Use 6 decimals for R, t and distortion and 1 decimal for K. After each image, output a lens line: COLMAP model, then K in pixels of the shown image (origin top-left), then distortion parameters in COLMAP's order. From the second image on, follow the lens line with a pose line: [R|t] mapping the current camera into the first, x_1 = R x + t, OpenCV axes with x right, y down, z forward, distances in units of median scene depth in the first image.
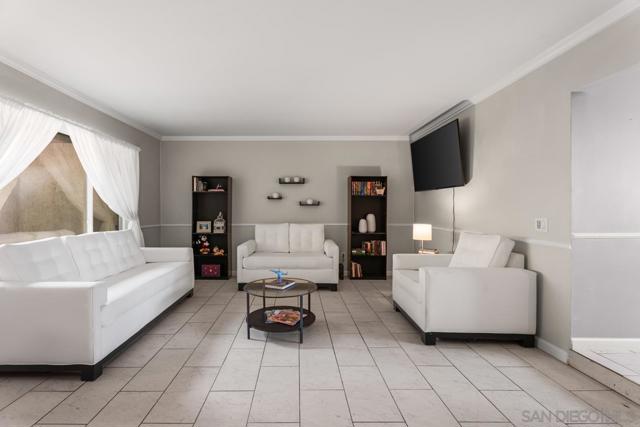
lens RADIAL K [[292.5, 0, 310.5], [0, 292.5, 210.0], [0, 0, 1]] dist [0.004247, -0.000358]
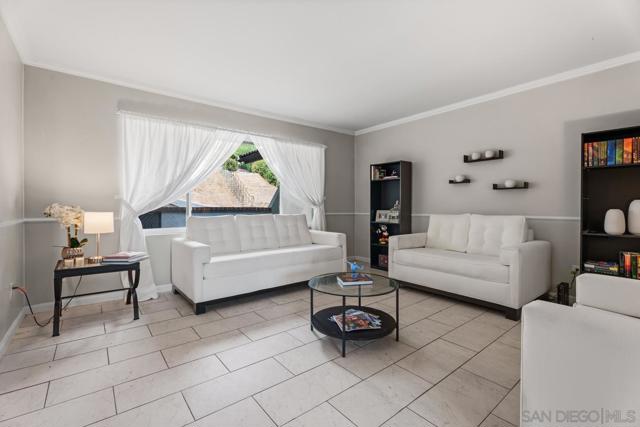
lens RADIAL K [[292.5, 0, 325.9], [0, 292.5, 207.3], [0, 0, 1]] dist [0.004247, -0.000358]
pose [[0.615645, 0.001063, -0.788023, 0.340104], [0.000775, 0.999998, 0.001954, 0.031743], [0.788023, -0.001814, 0.615643, 0.293198]]
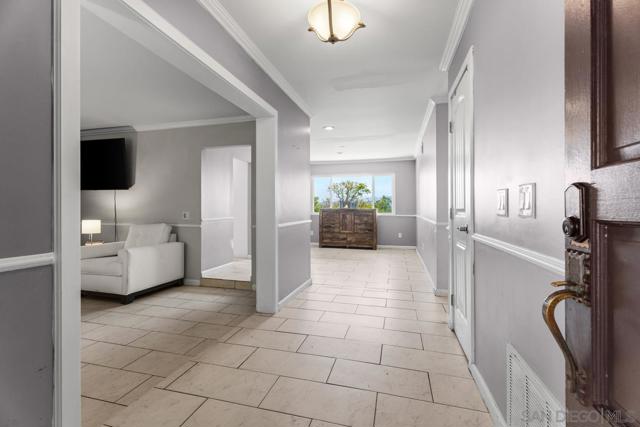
lens RADIAL K [[292.5, 0, 317.5], [0, 292.5, 209.1], [0, 0, 1]] dist [0.004247, -0.000358]
pose [[0.279767, -0.009768, 0.960018, -0.141923], [0.004406, 0.999951, 0.008891, -0.000412], [-0.960058, 0.001742, 0.279796, -0.054896]]
